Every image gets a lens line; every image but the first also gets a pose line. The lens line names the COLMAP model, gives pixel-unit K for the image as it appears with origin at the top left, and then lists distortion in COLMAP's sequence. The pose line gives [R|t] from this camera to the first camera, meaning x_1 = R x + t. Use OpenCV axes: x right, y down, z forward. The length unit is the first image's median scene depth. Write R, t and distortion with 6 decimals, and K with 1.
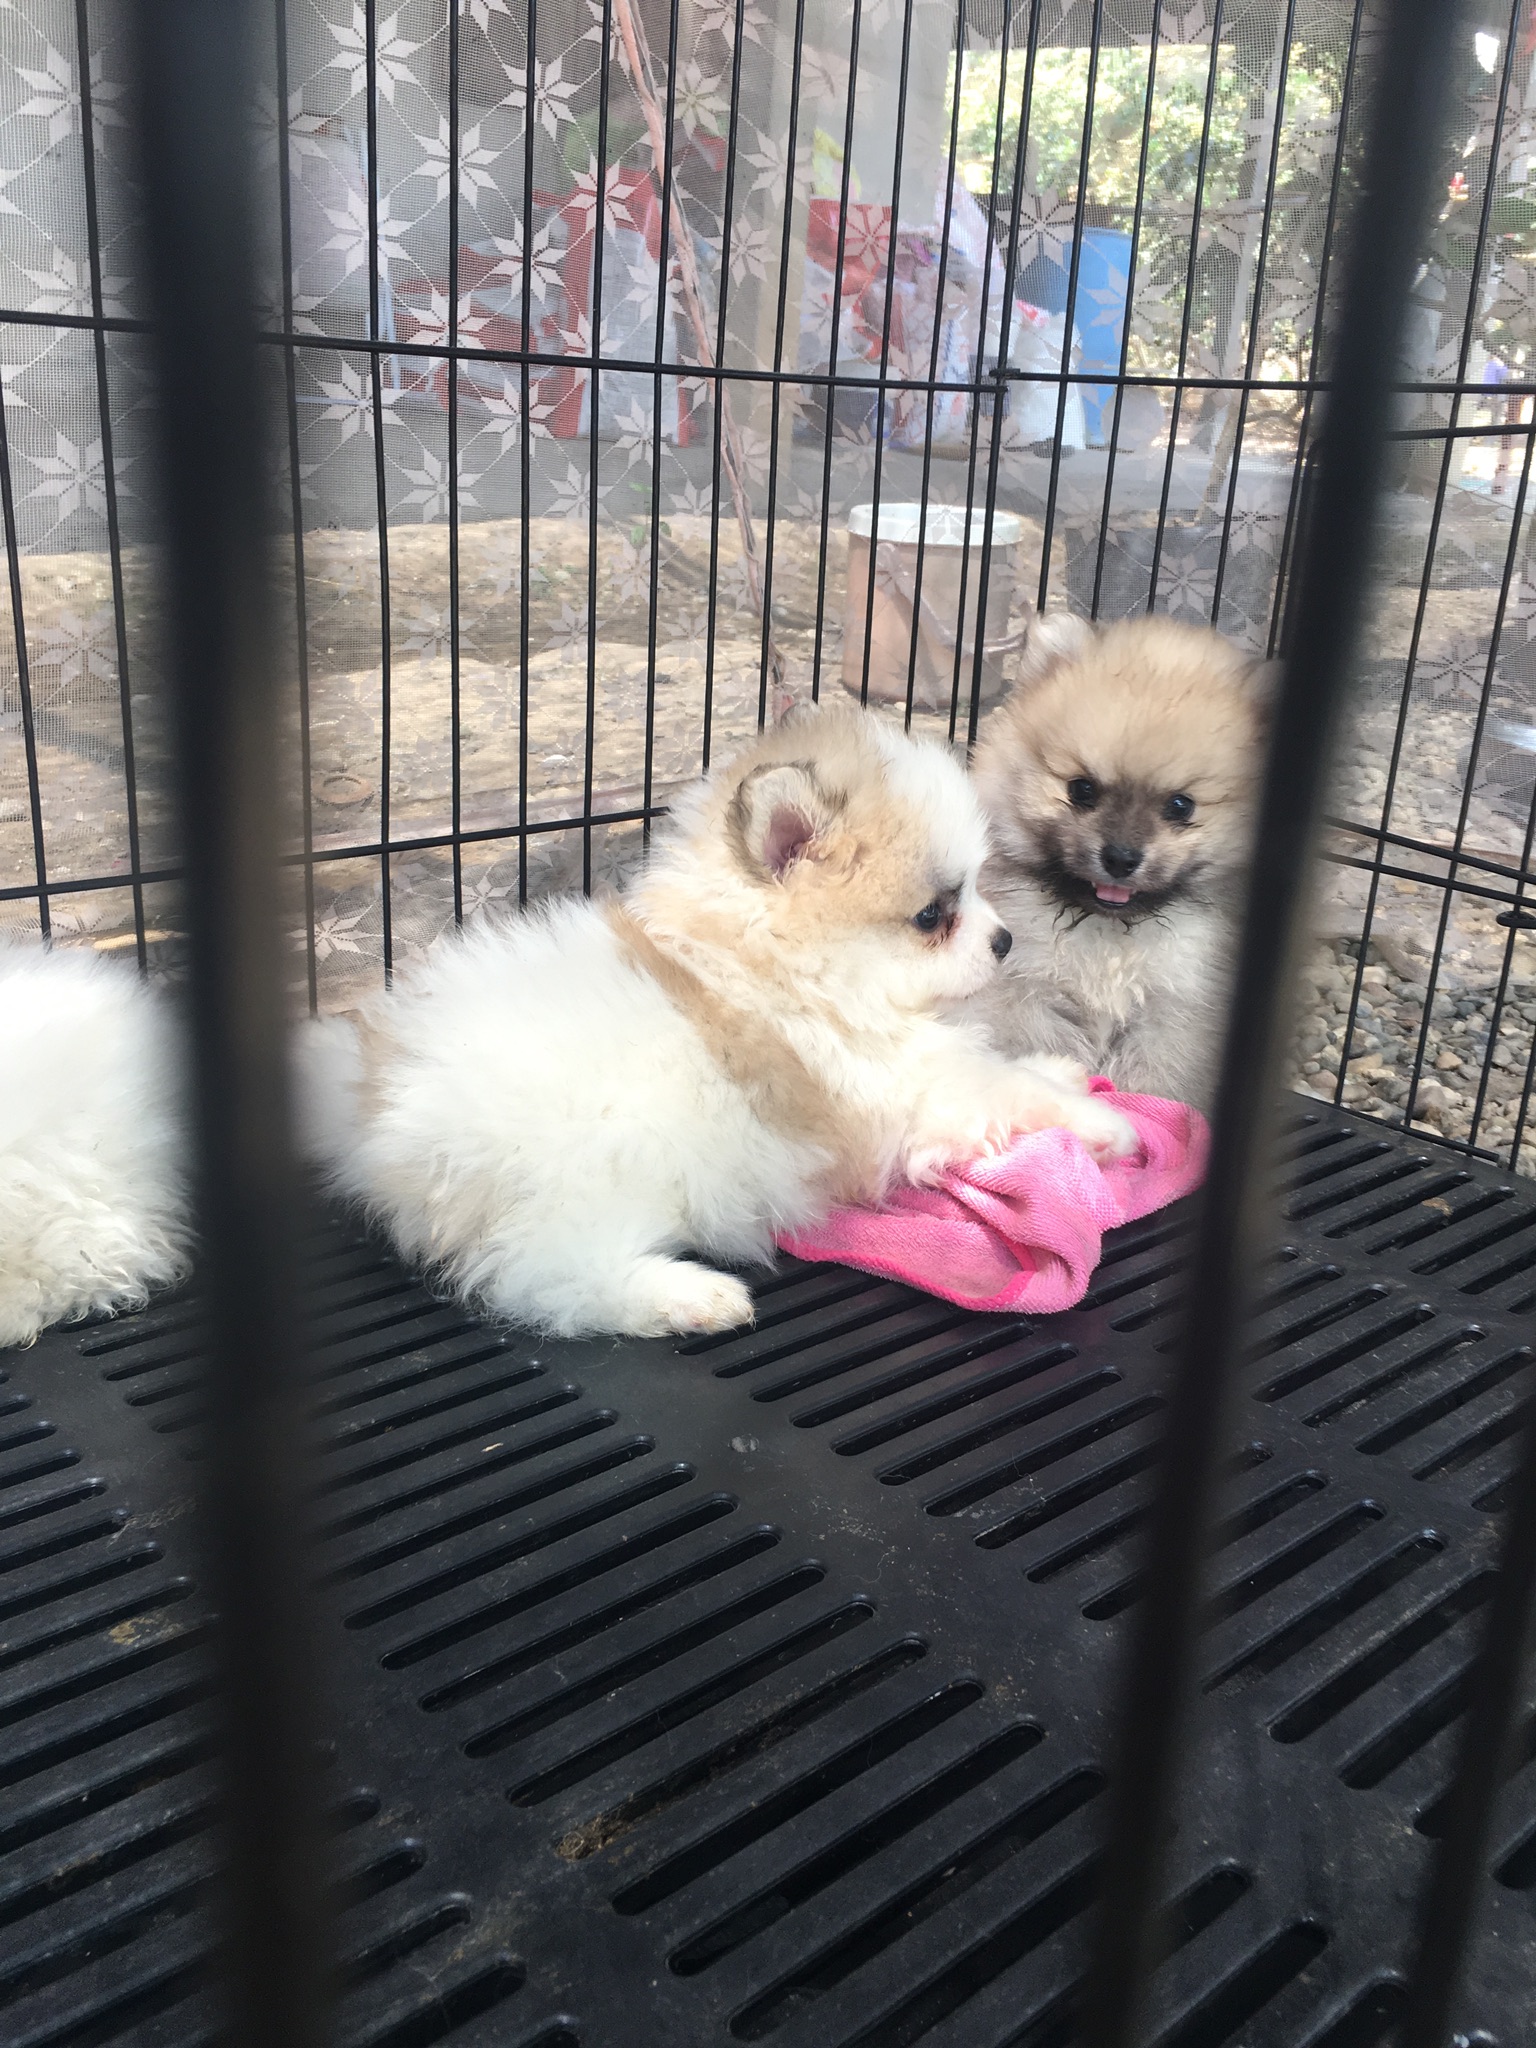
lens RADIAL K [[1782.5, 0, 779.2], [0, 1782.5, 1030.8], [0, 0, 1]] dist [0.095045, -0.120283]
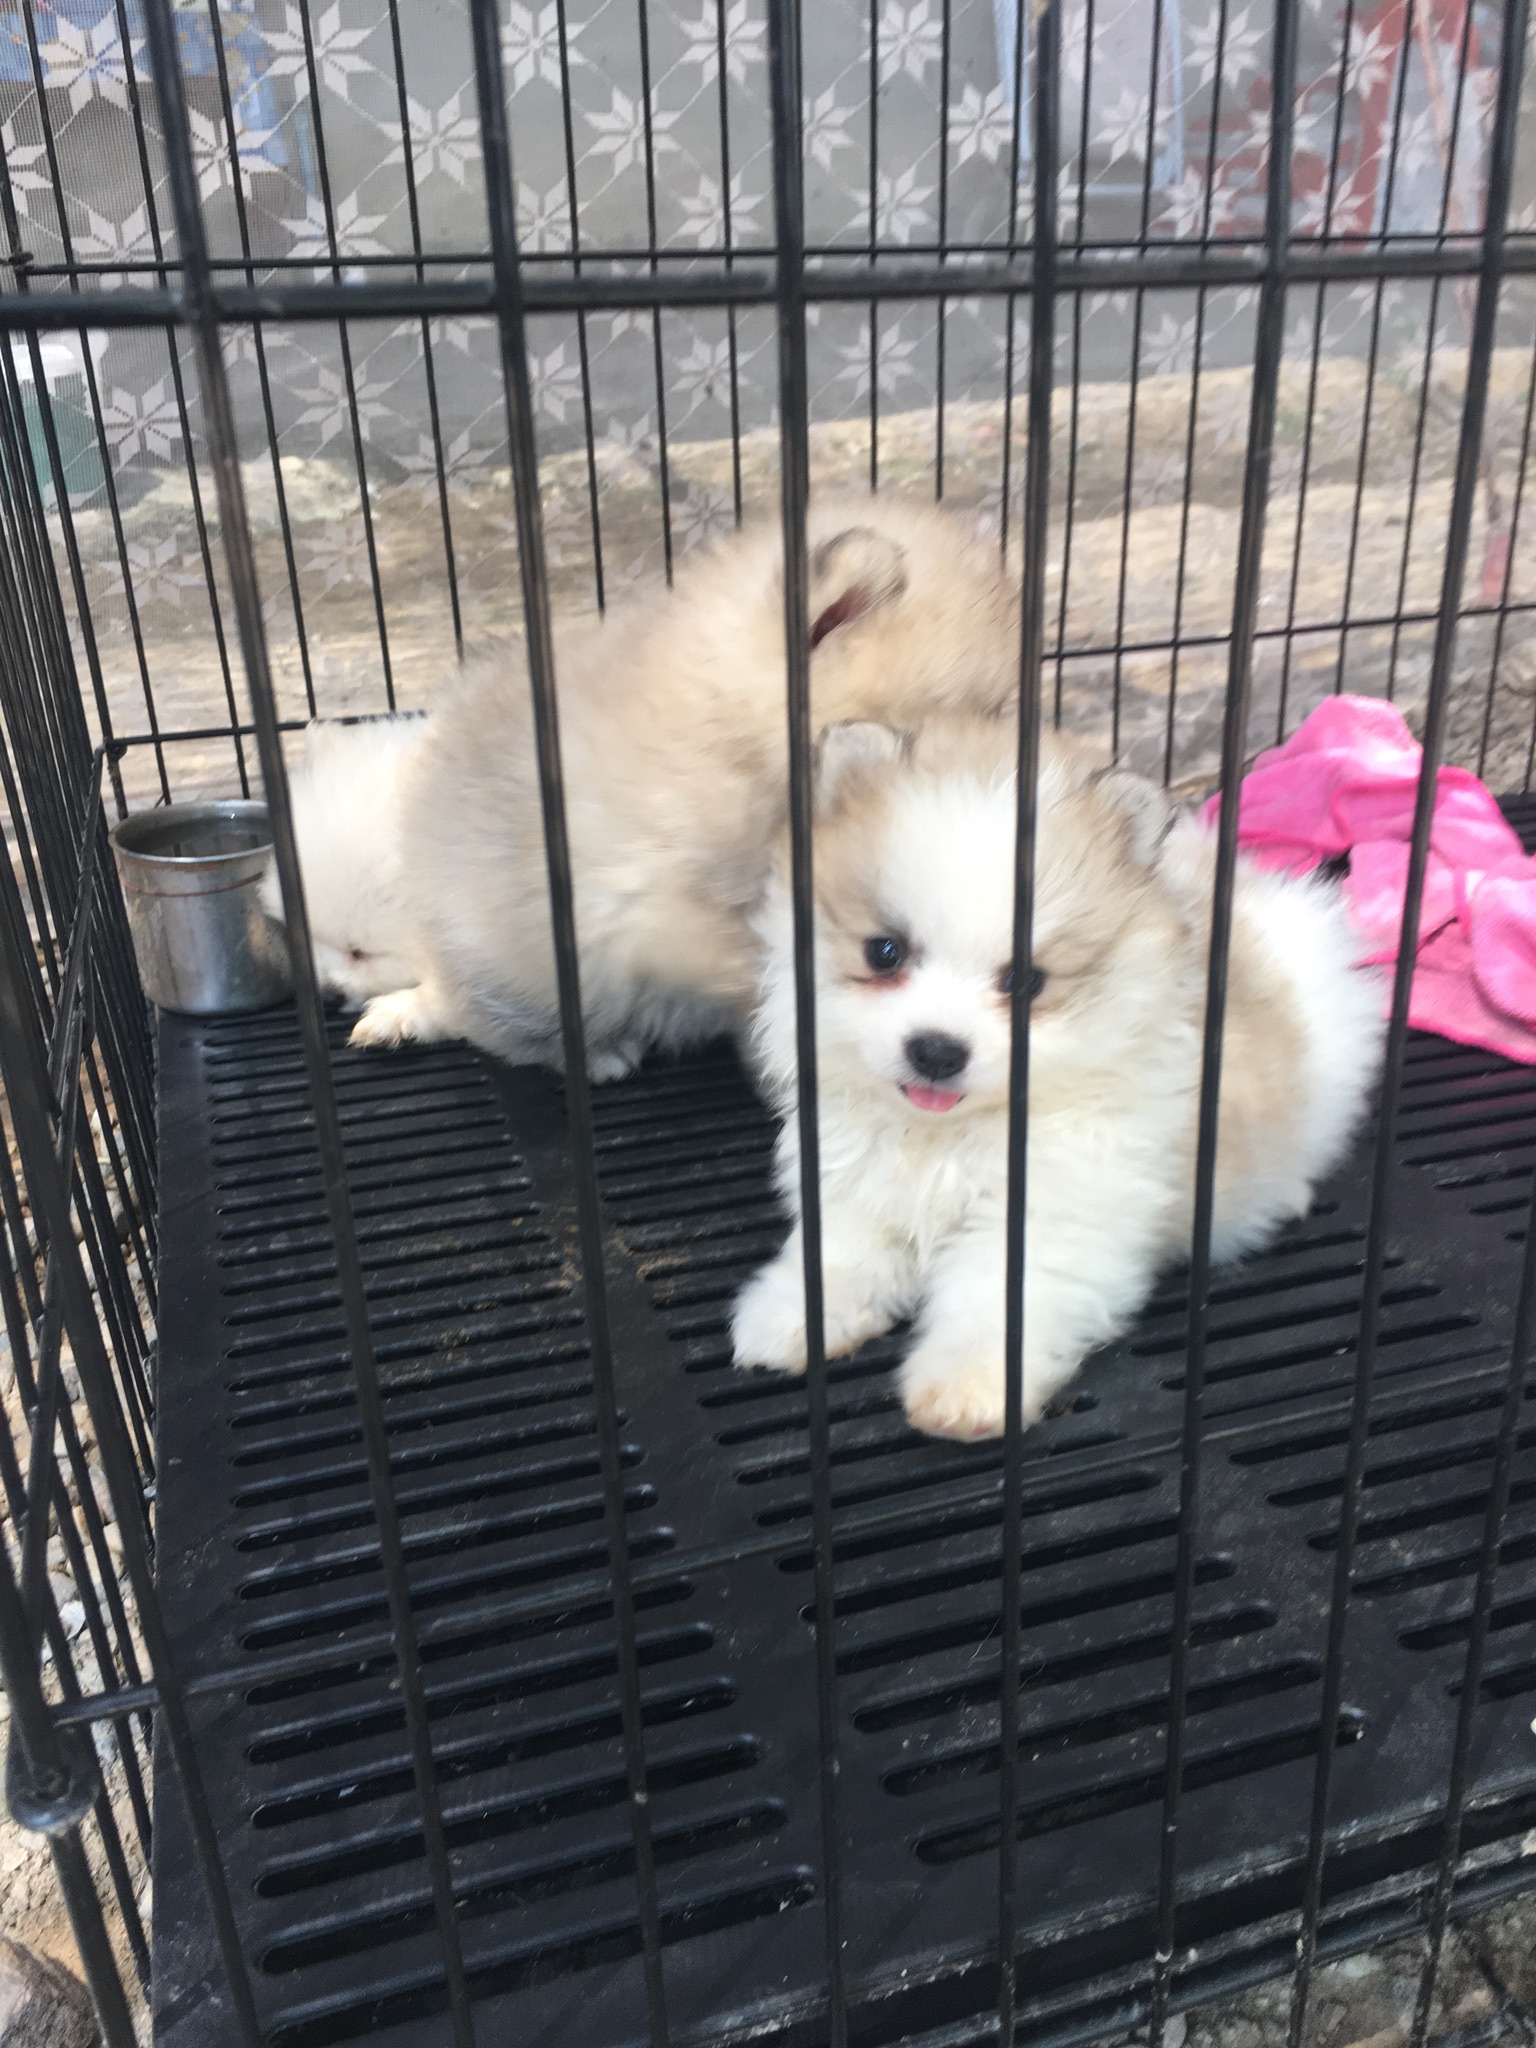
lens RADIAL K [[1730.6, 0, 768.0], [0, 1730.6, 1024.0], [0, 0, 1]] dist [0.084287, -0.120069]
pose [[0.914587, 0.103464, -0.390929, 0.154108], [-0.070880, 0.992765, 0.096921, 0.081618], [0.398128, -0.060934, 0.915304, -0.354316]]
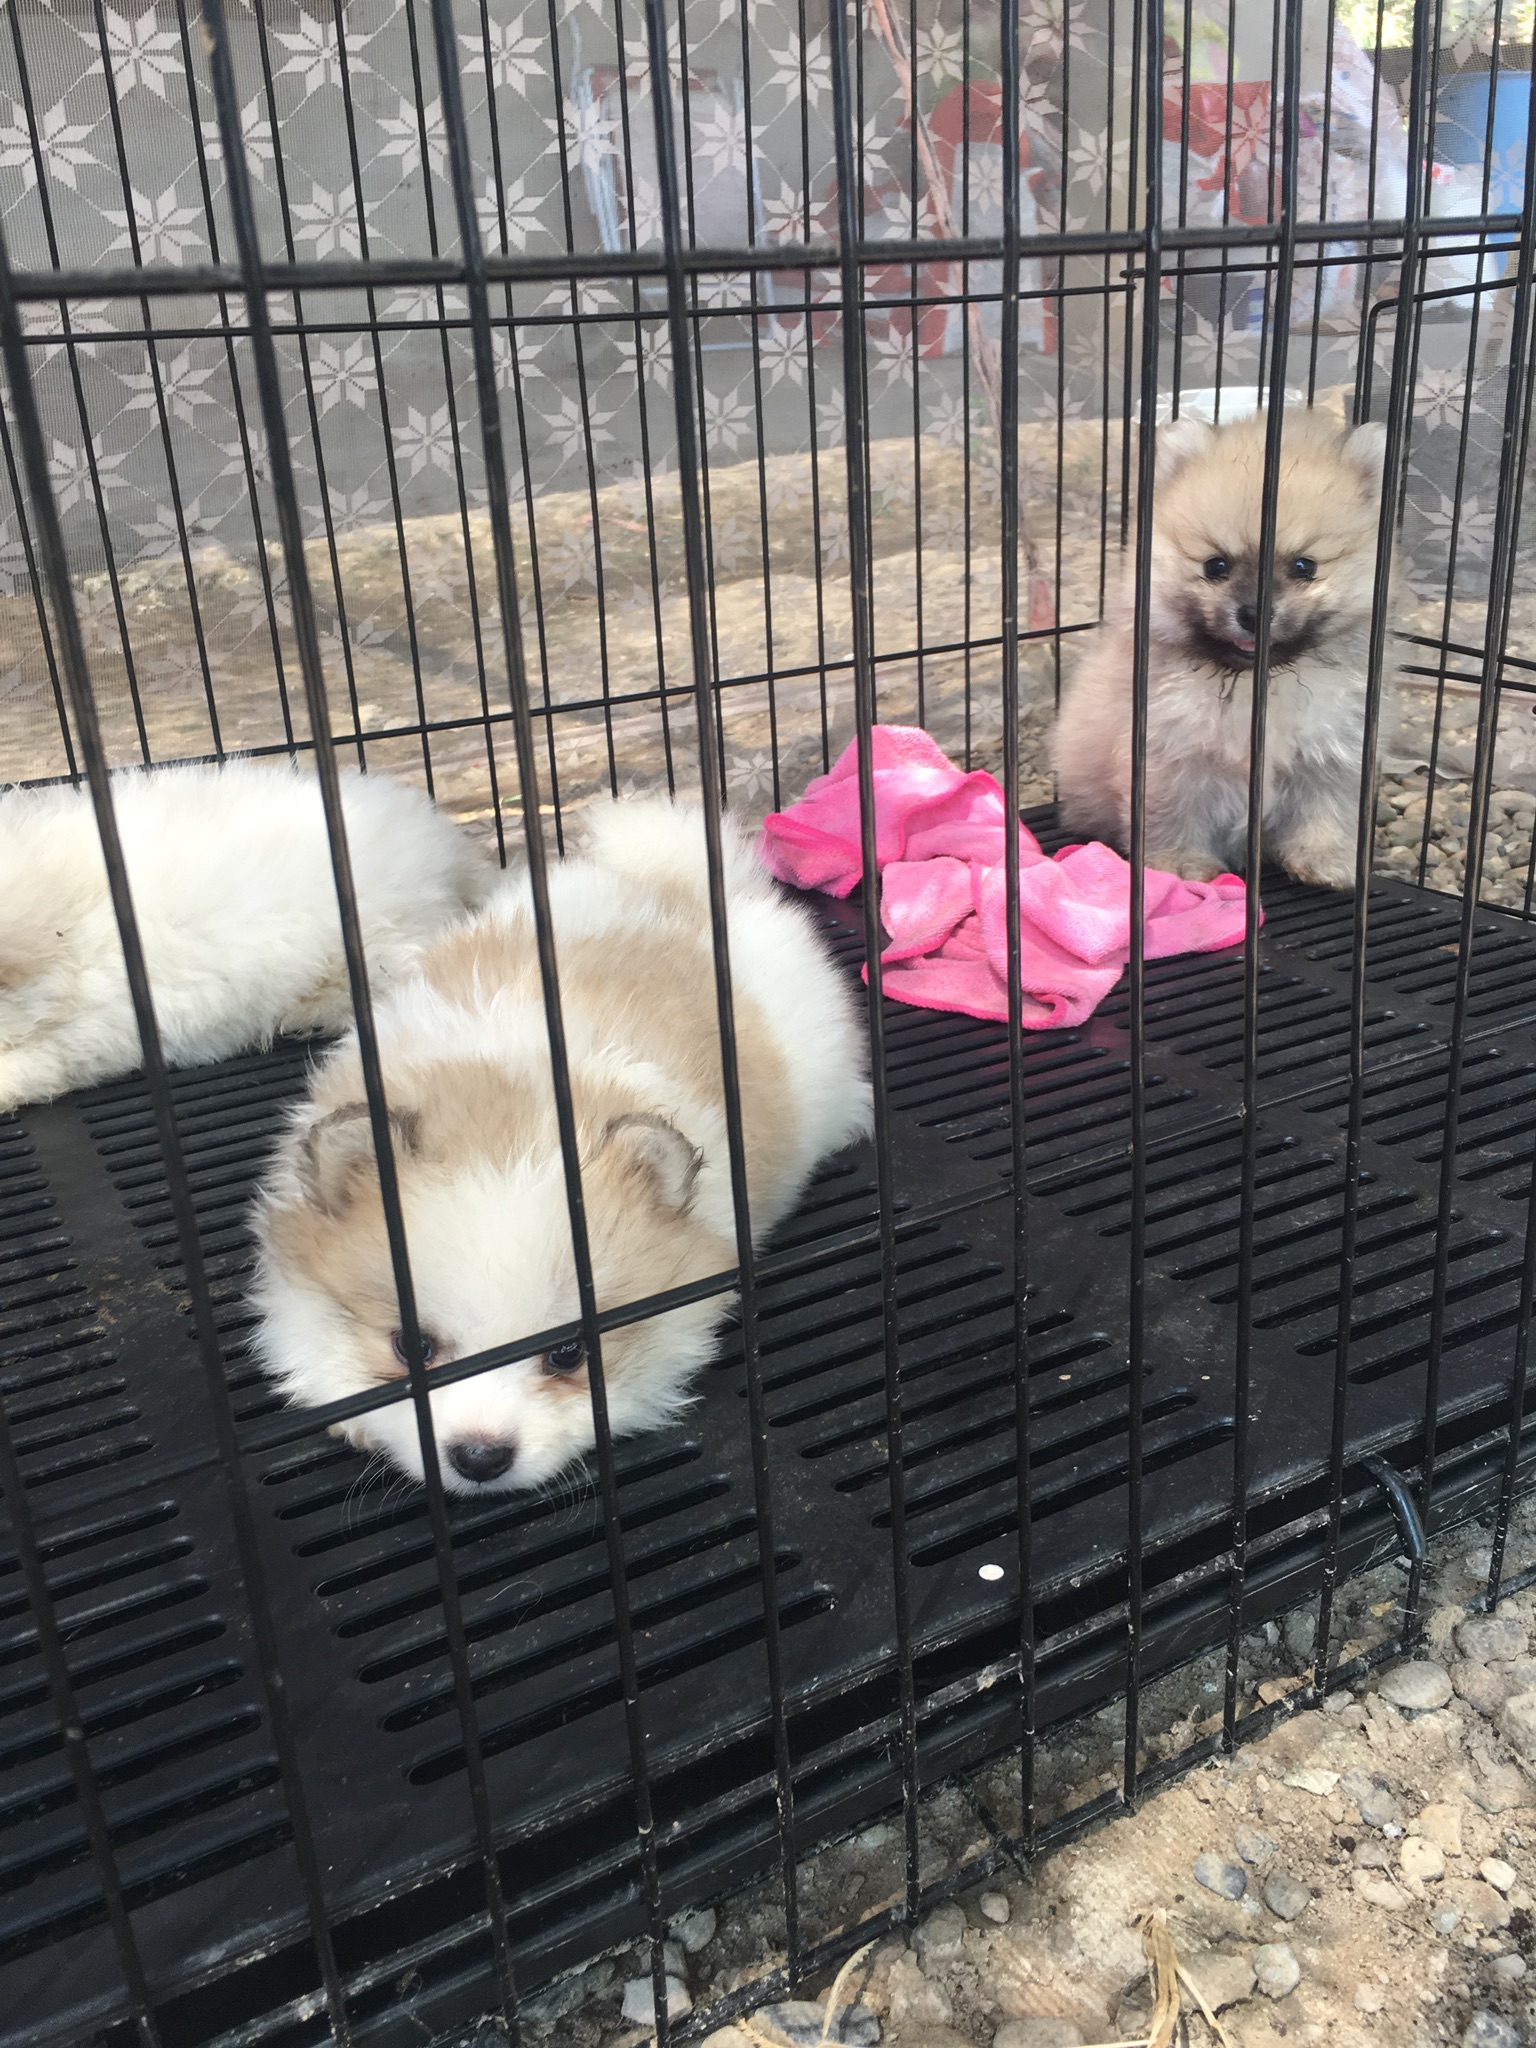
lens RADIAL K [[1730.6, 0, 768.0], [0, 1730.6, 1024.0], [0, 0, 1]] dist [0.084287, -0.120069]
pose [[0.975284, -0.005498, -0.220888, 0.286011], [0.015908, 0.998843, 0.045375, 0.130051], [0.220383, -0.047767, 0.974243, -0.378436]]
